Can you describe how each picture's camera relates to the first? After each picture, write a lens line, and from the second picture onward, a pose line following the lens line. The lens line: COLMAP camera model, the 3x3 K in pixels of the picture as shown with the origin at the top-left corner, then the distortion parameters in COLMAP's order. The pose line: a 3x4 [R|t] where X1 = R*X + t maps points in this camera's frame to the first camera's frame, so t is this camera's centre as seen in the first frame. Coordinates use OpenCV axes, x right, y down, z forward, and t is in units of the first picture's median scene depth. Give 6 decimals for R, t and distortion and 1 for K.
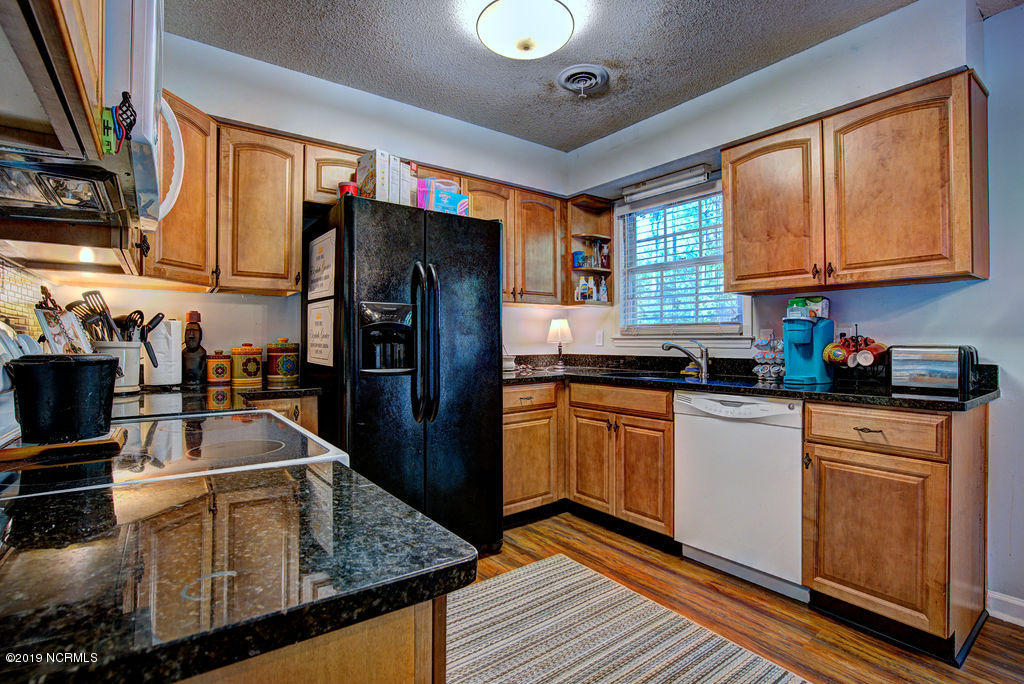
lens RADIAL K [[484.5, 0, 507.5], [0, 484.5, 338.7], [0, 0, 1]] dist [-0.052814, 0.019318]
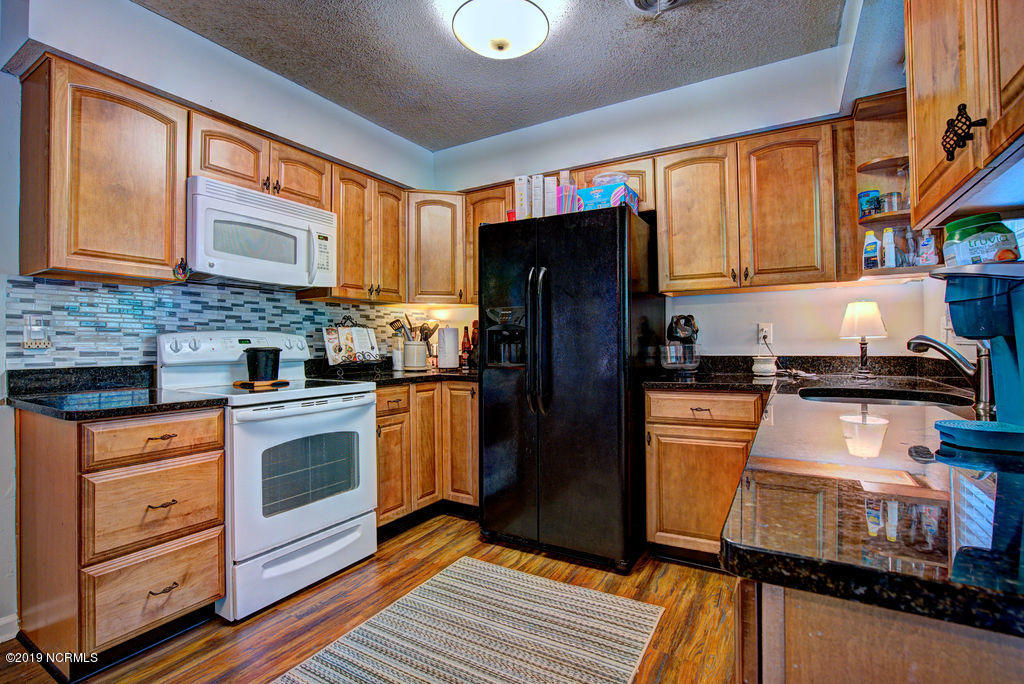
lens RADIAL K [[484.5, 0, 507.5], [0, 484.5, 338.7], [0, 0, 1]] dist [-0.052814, 0.019318]
pose [[0.386198, -0.006422, -0.922393, 0.920593], [0.014001, 0.999901, -0.001099, 0.004552], [0.922309, -0.012490, 0.386250, 0.586782]]
